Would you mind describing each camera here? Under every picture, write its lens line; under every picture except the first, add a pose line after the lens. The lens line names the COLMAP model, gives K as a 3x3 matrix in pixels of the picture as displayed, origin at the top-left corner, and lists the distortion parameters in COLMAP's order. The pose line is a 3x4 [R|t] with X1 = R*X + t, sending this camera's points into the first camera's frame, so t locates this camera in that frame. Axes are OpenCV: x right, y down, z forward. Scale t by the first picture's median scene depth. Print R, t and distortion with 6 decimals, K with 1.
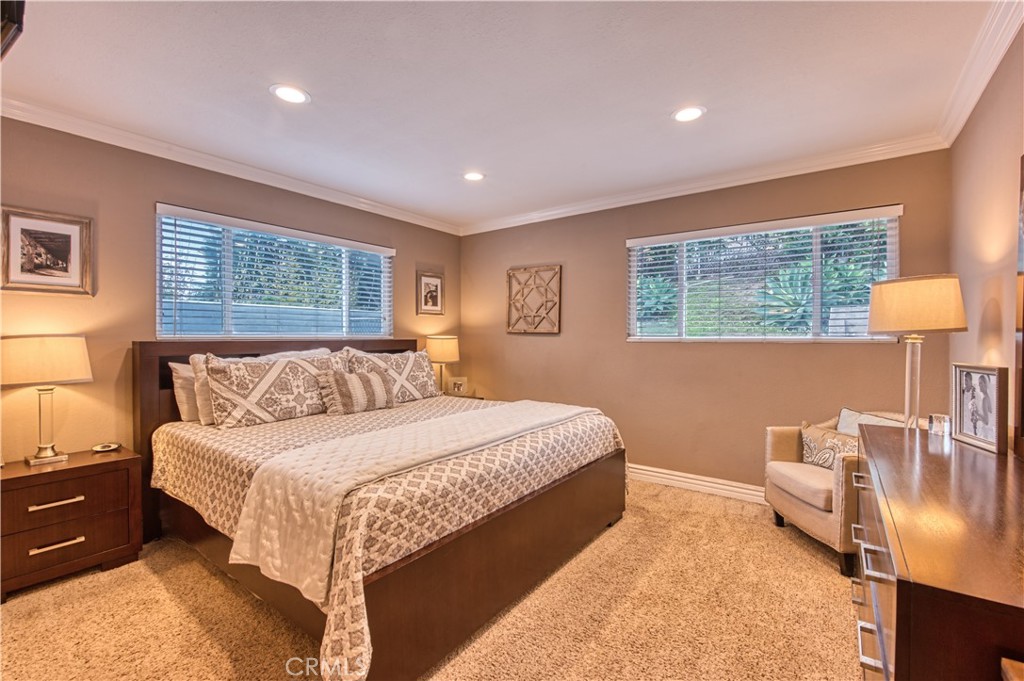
lens RADIAL K [[468.7, 0, 517.8], [0, 468.7, 343.1], [0, 0, 1]] dist [-0.005758, -0.002124]
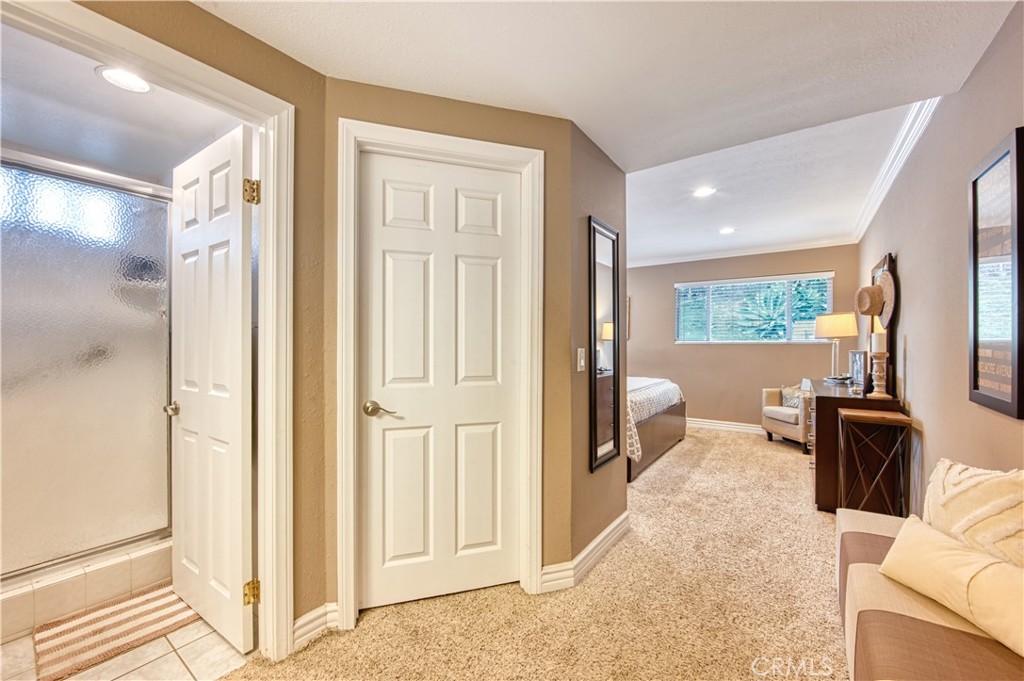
lens RADIAL K [[417.2, 0, 508.9], [0, 417.2, 345.8], [0, 0, 1]] dist [-0.012322, -0.000624]
pose [[0.999940, 0.001670, -0.010790, -0.479247], [-0.001753, 0.999969, -0.007688, 0.022635], [0.010777, 0.007706, 0.999912, -0.692795]]
